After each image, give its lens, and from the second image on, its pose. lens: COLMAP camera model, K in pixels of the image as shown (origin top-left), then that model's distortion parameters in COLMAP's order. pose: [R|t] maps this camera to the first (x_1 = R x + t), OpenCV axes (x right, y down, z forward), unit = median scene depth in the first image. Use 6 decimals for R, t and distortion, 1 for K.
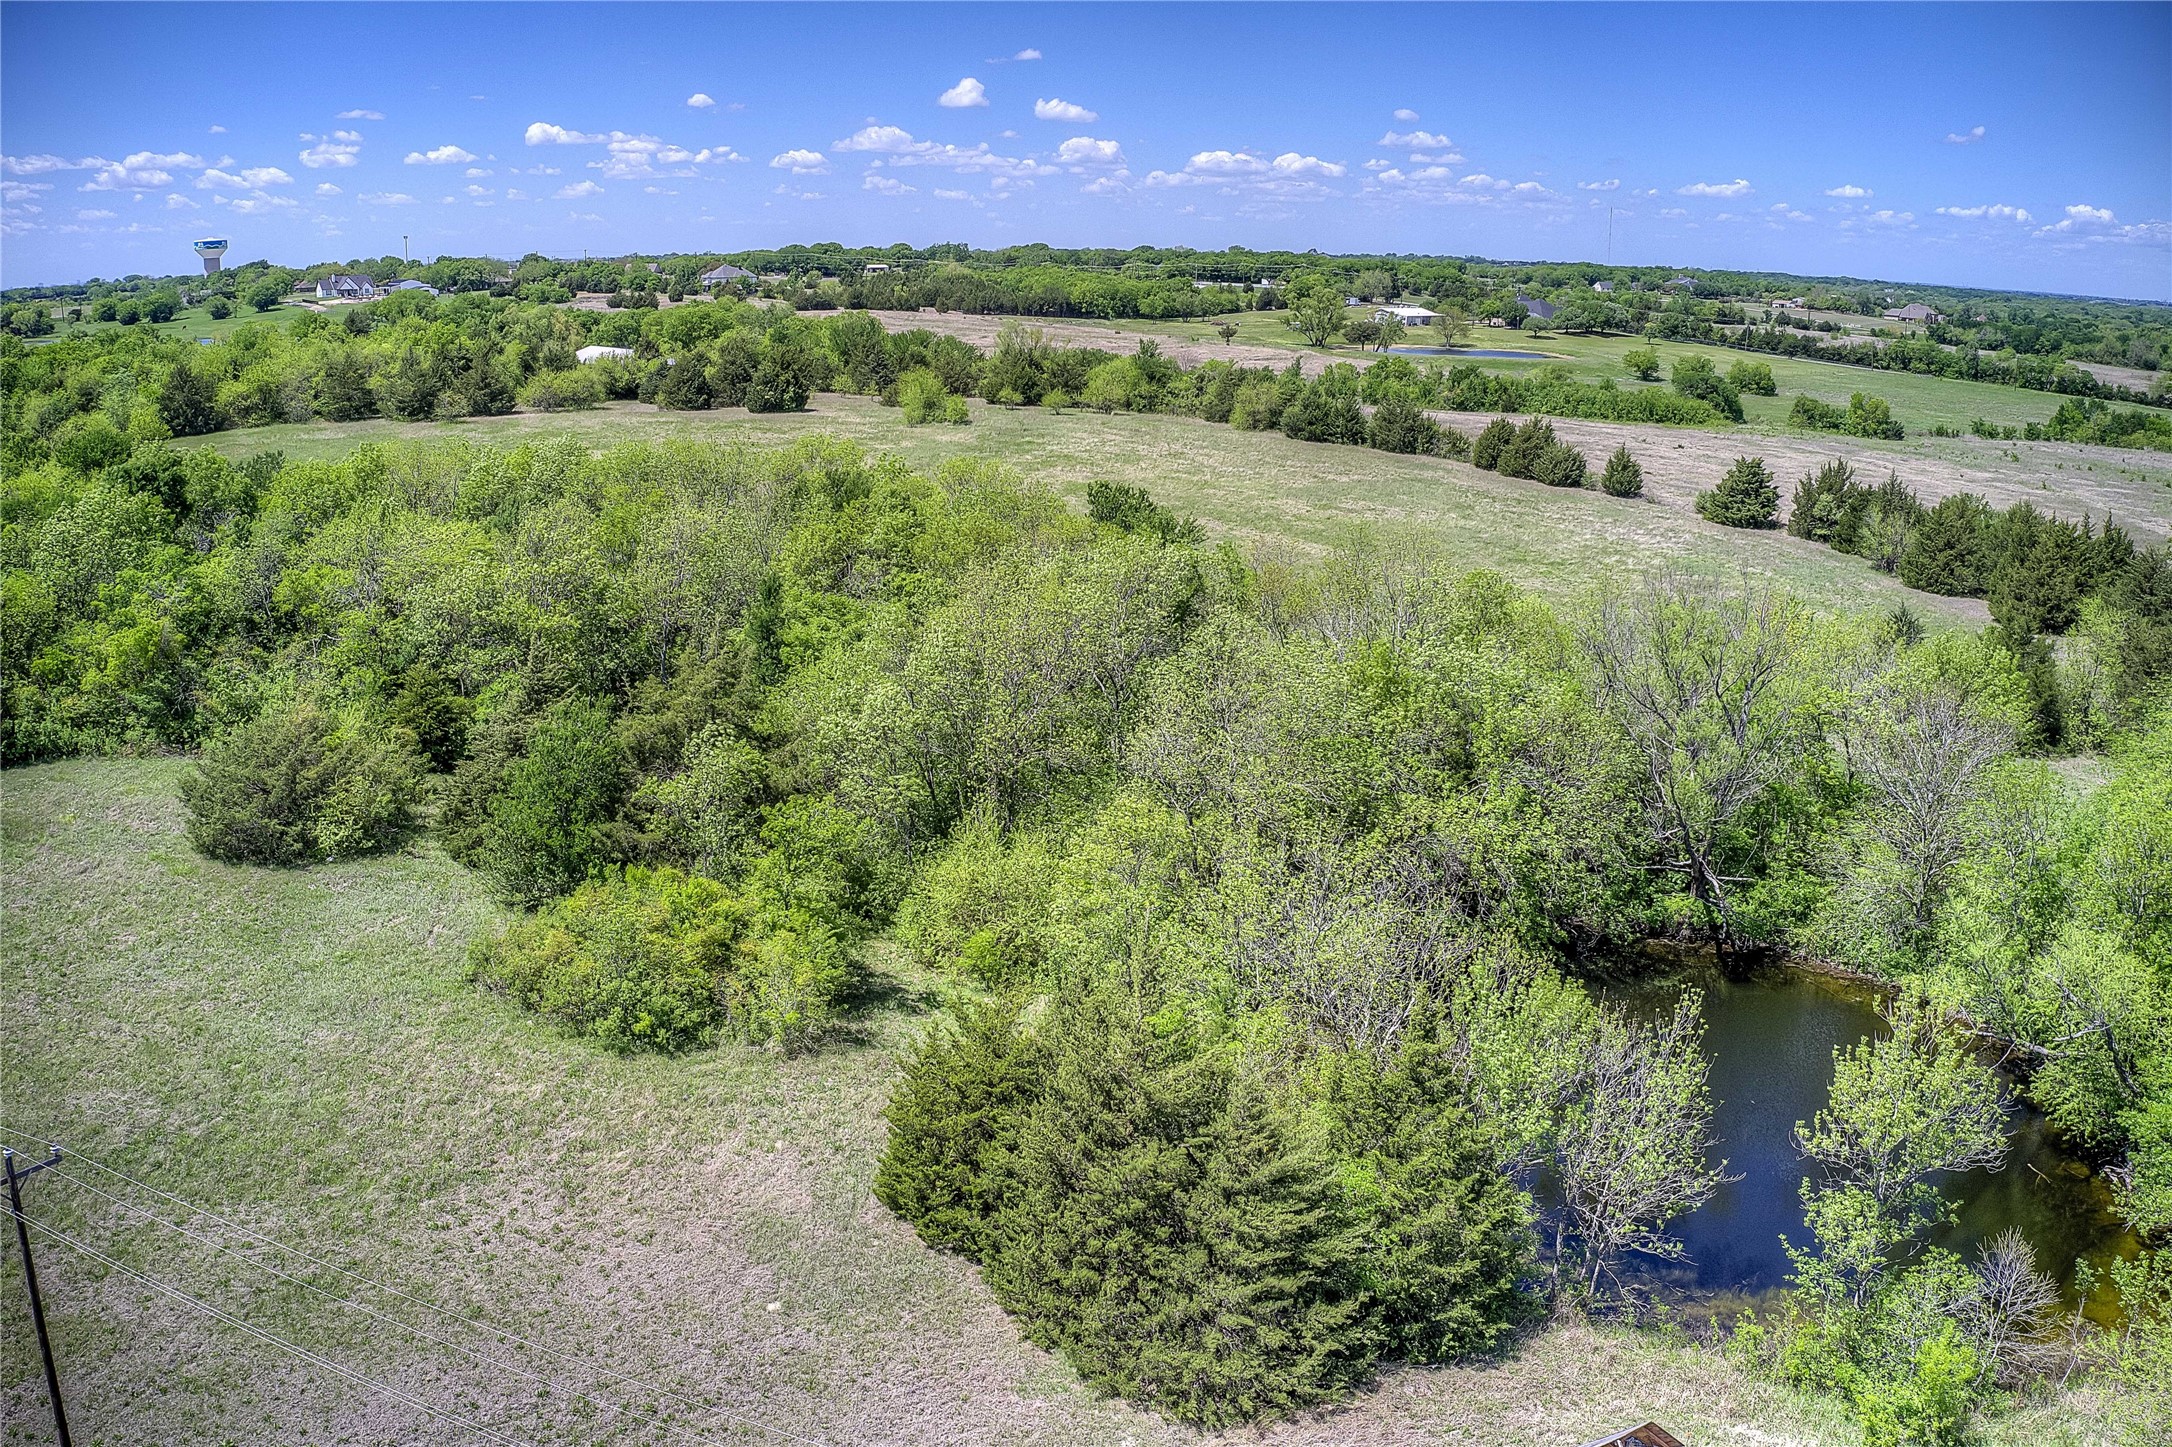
lens RADIAL K [[1707.5, 0, 1087.5], [0, 1707.5, 723.6], [0, 0, 1]] dist [-0.196867, 0.024395]
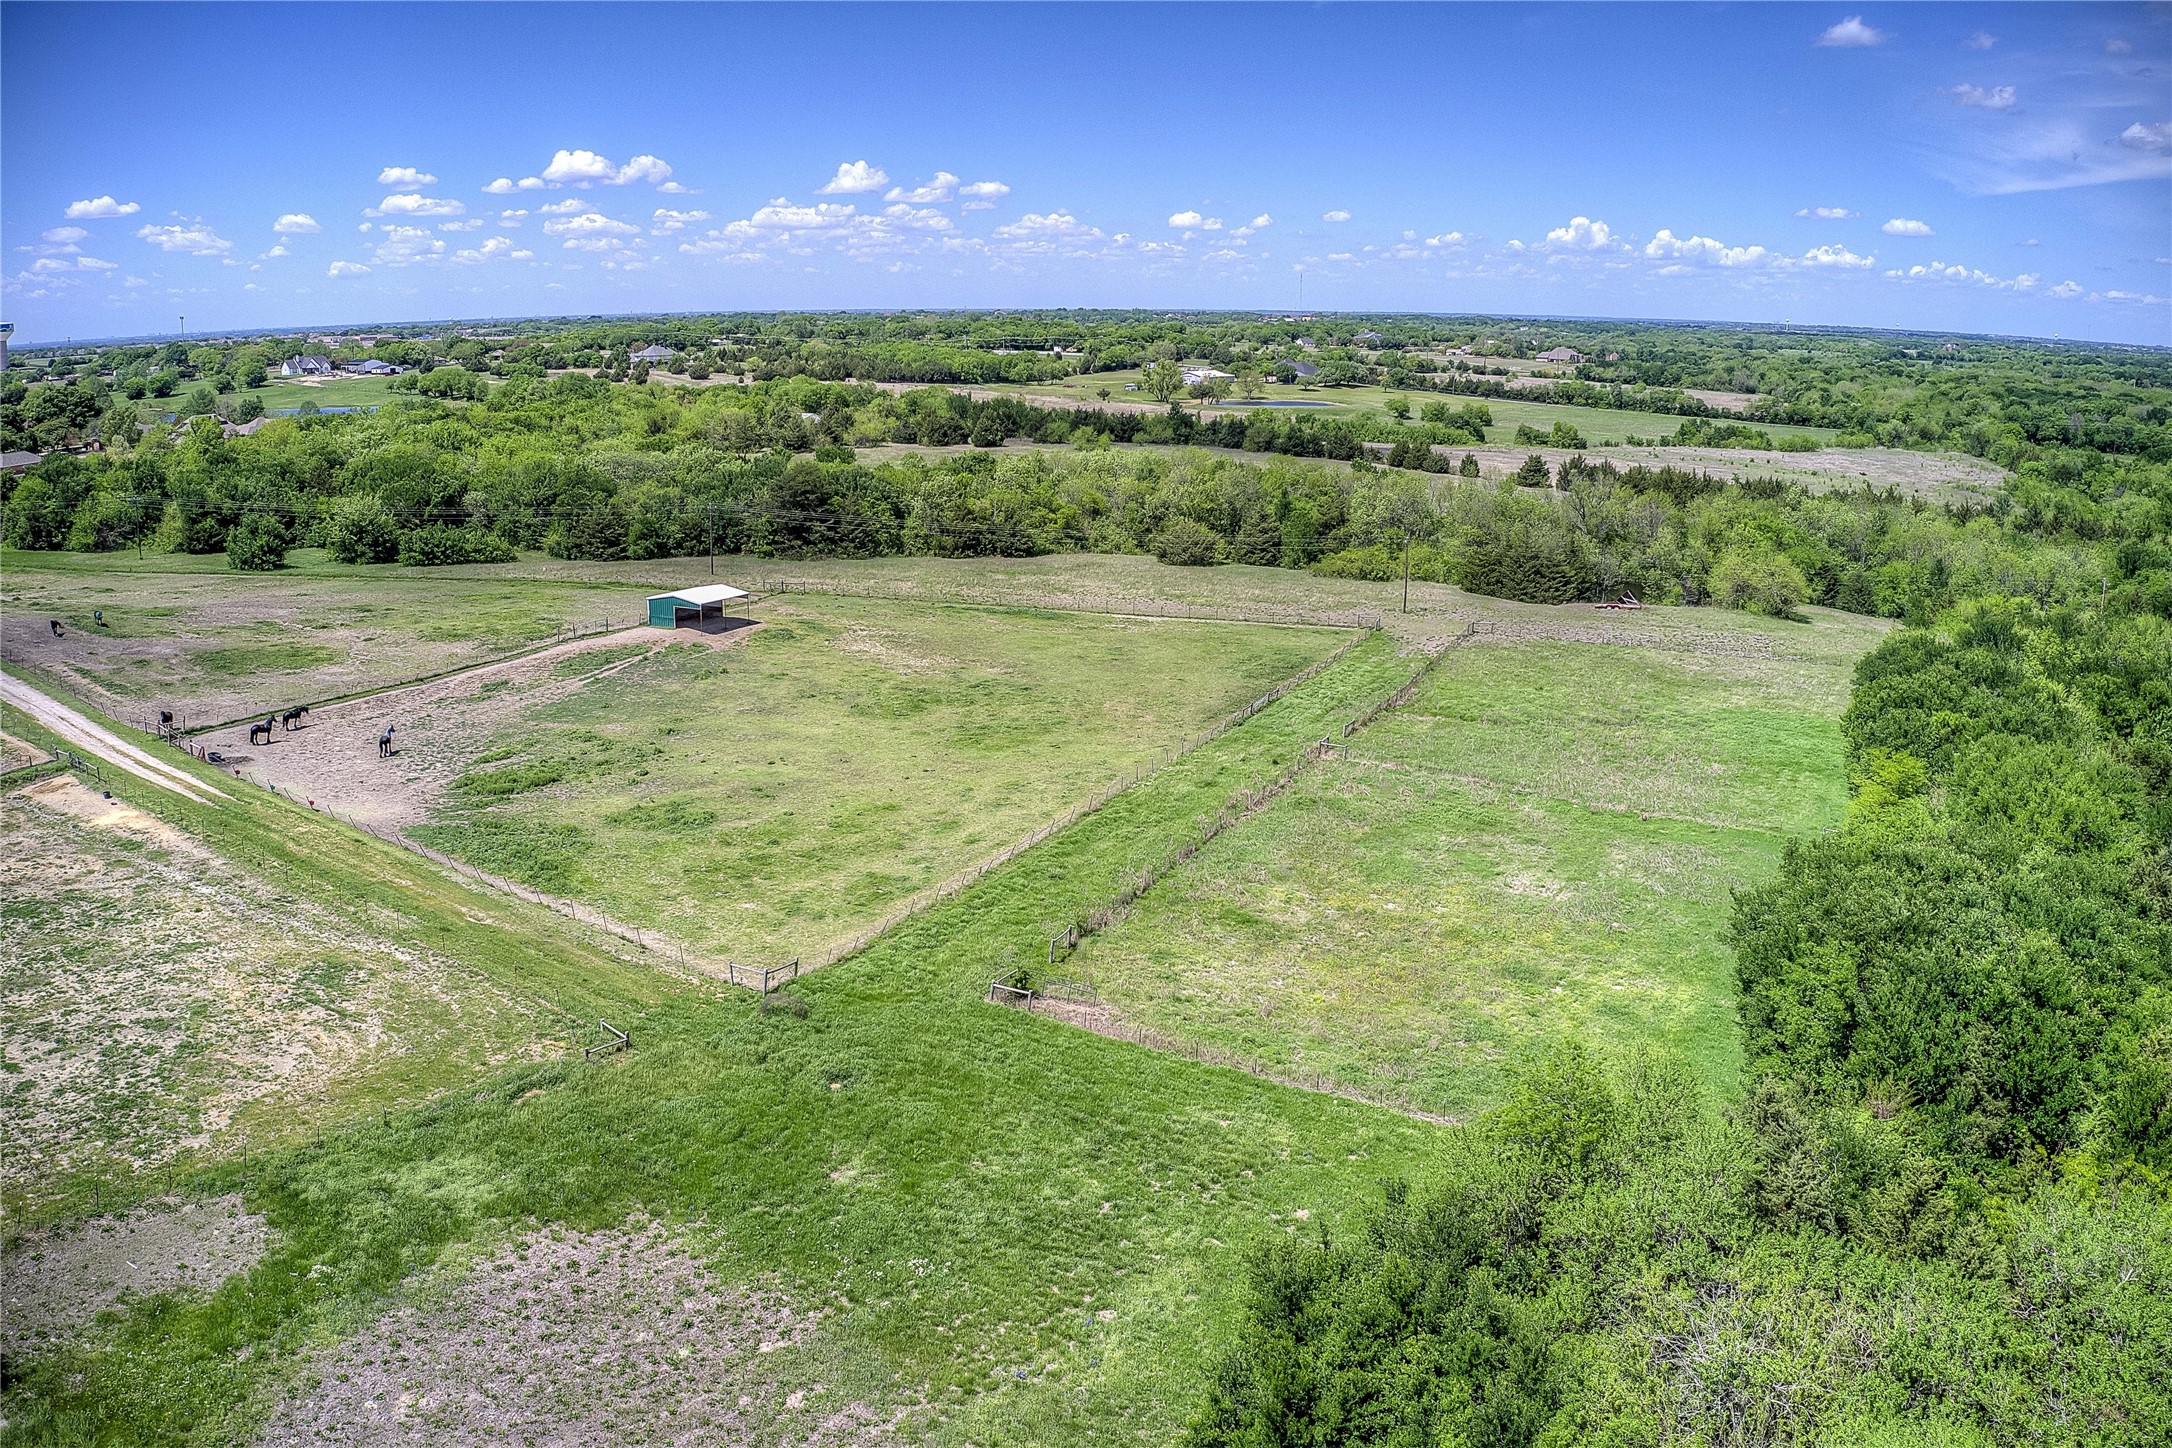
lens RADIAL K [[1707.5, 0, 1079.9], [0, 1707.5, 723.0], [0, 0, 1]] dist [-0.196867, 0.024395]
pose [[0.979799, -0.054163, 0.192510, -0.235041], [0.060107, 0.997874, -0.025171, 0.078419], [-0.190737, 0.036234, 0.980972, -0.382031]]
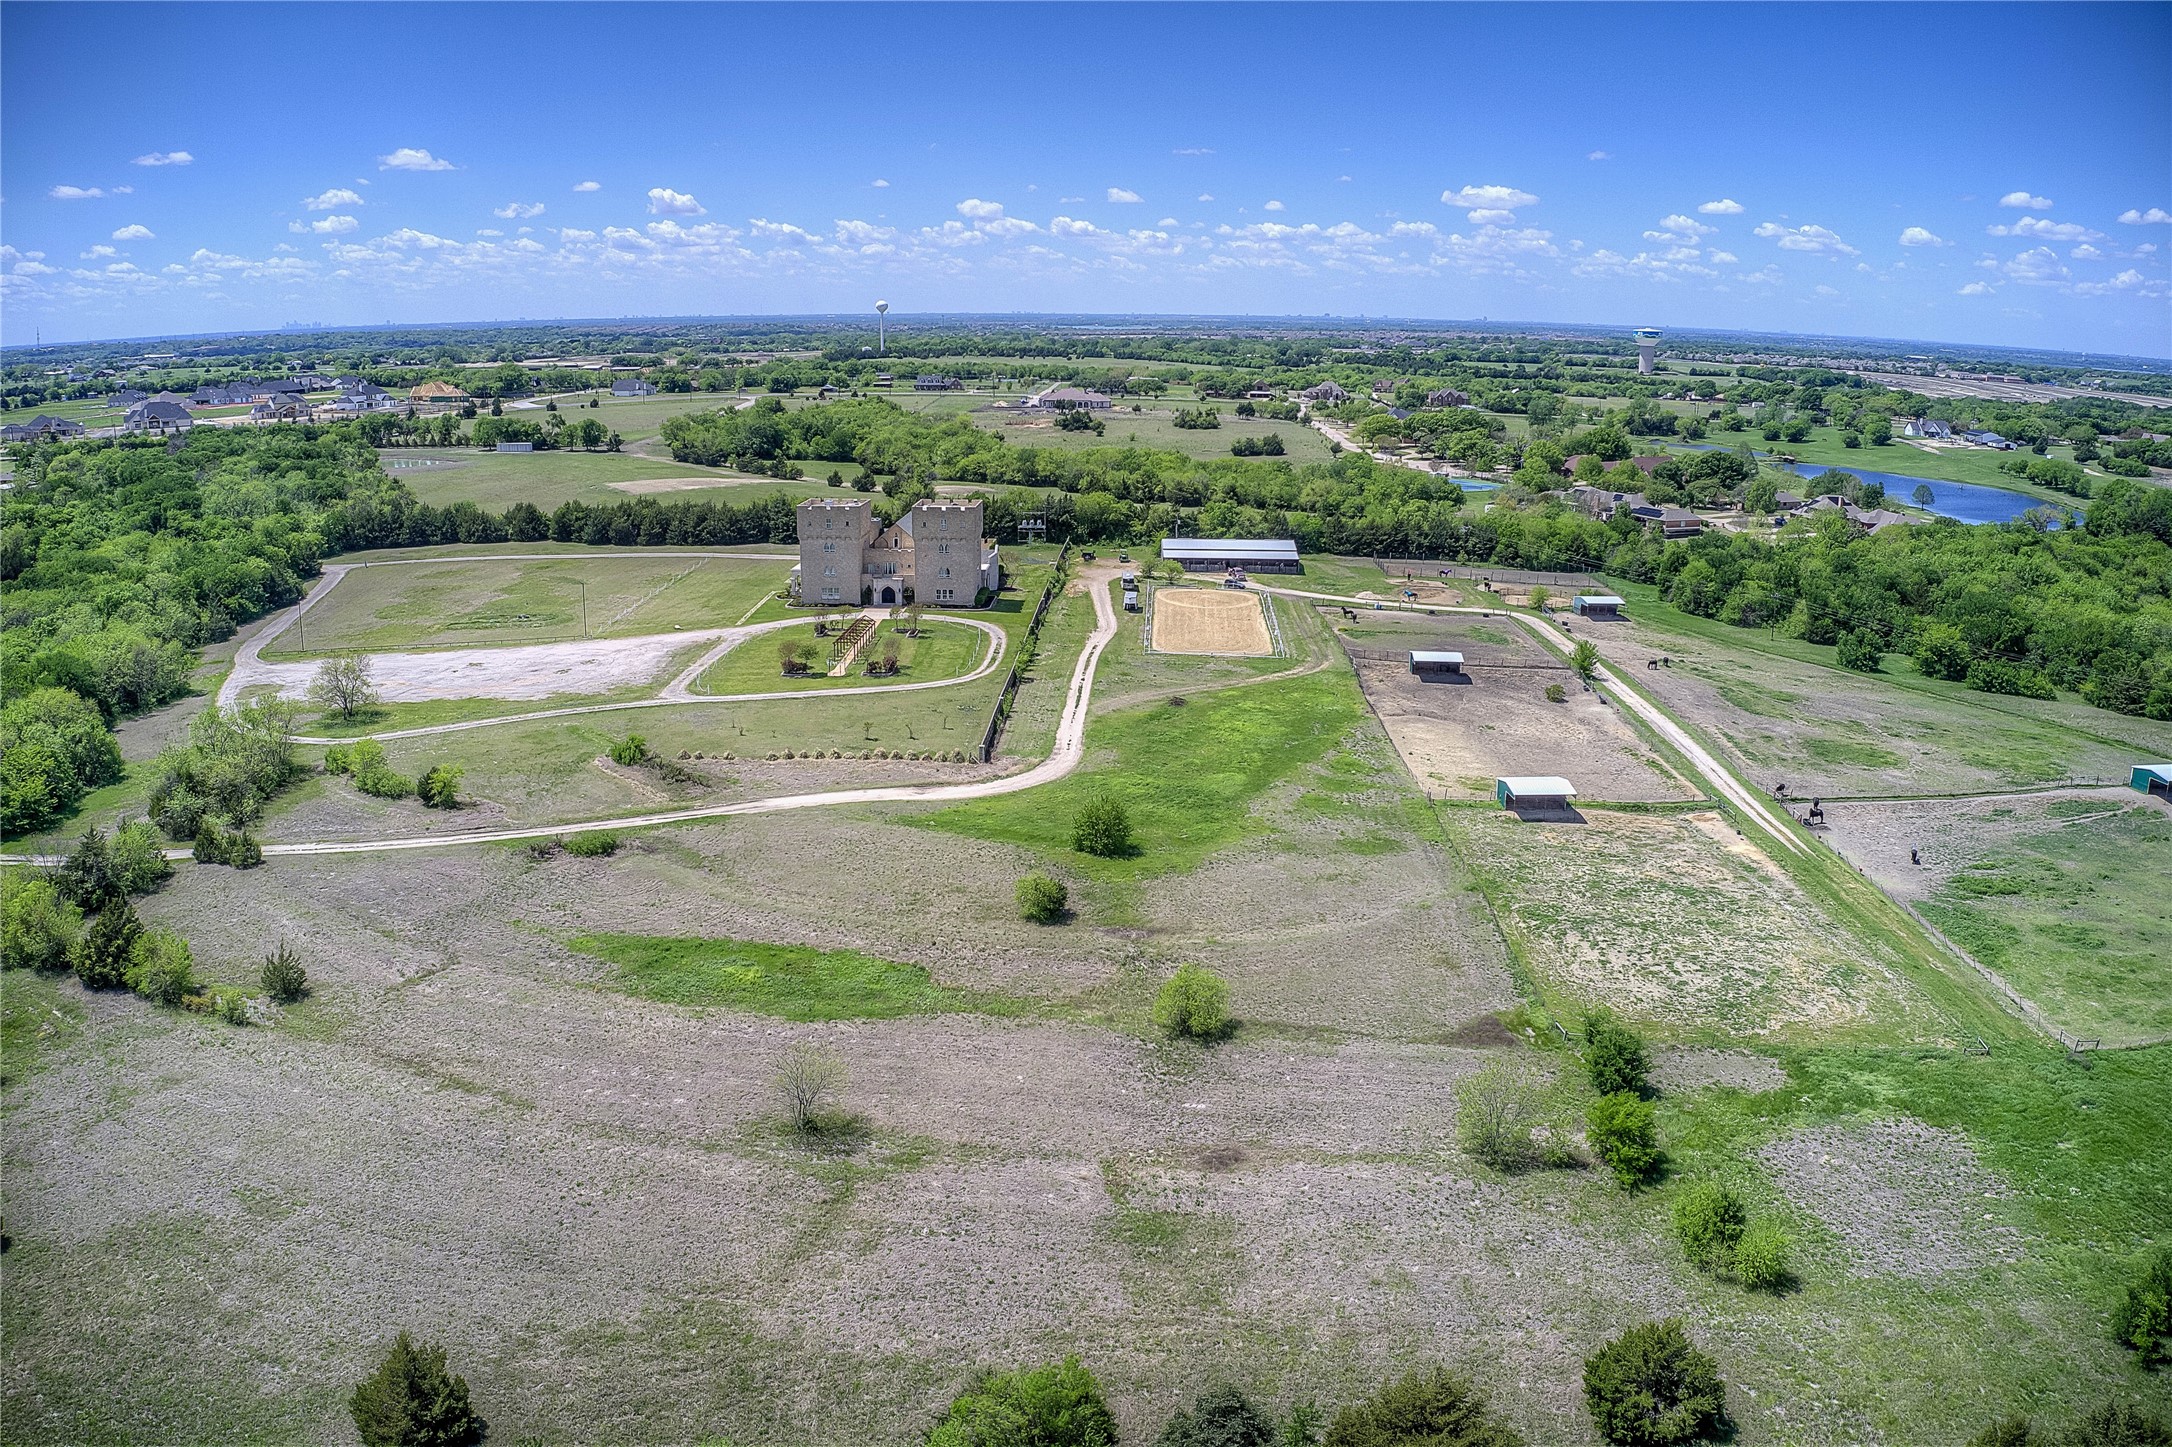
lens RADIAL K [[1707.5, 0, 1064.3], [0, 1707.5, 722.6], [0, 0, 1]] dist [-0.196867, 0.024395]
pose [[0.748902, 0.154544, -0.644408, -0.193033], [-0.179509, 0.983380, 0.027220, 0.064712], [0.637904, 0.095292, 0.764197, -0.566363]]
